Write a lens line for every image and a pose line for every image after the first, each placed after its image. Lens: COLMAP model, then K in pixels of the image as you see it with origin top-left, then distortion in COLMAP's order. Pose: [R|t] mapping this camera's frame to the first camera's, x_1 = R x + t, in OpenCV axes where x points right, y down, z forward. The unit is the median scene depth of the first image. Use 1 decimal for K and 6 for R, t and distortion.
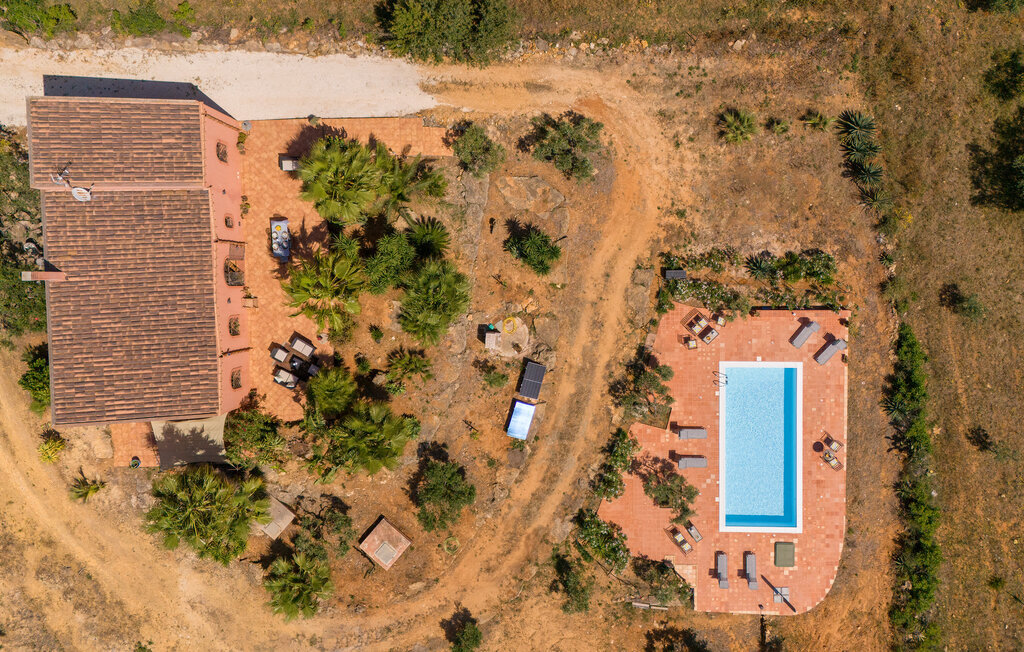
lens RADIAL K [[738.8, 0, 512.0], [0, 738.8, 326.0], [0, 0, 1]] dist [0.005342, -0.001905]
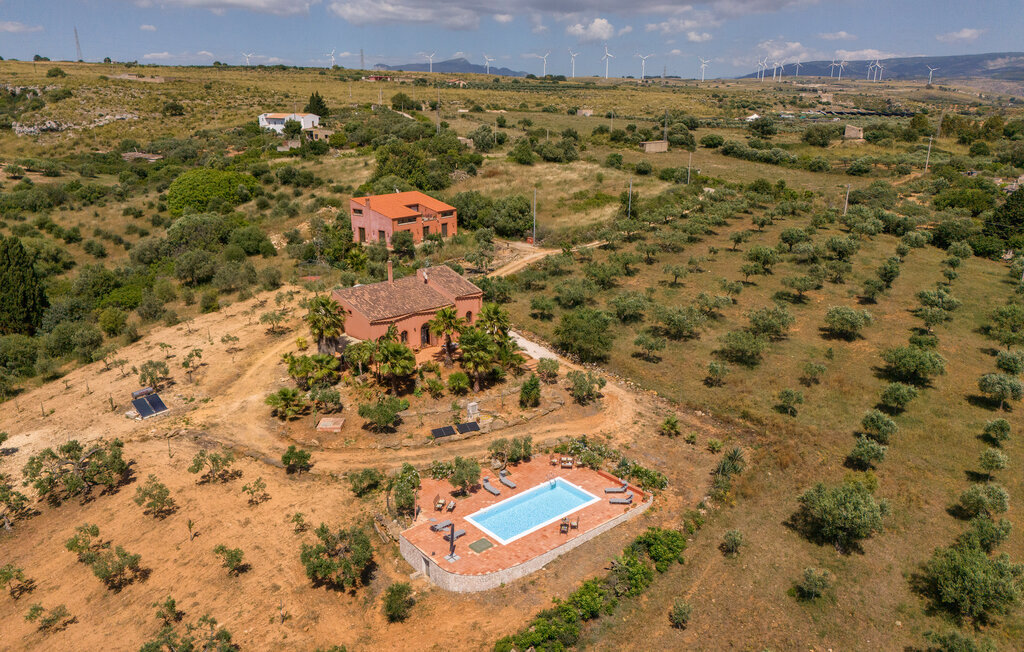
lens RADIAL K [[738.8, 0, 512.0], [0, 738.8, 326.0], [0, 0, 1]] dist [0.005342, -0.001905]
pose [[0.651052, 0.259751, -0.713205, 1.159772], [-0.758971, 0.210741, -0.616077, 0.928081], [-0.009725, 0.942400, 0.334347, 0.254377]]
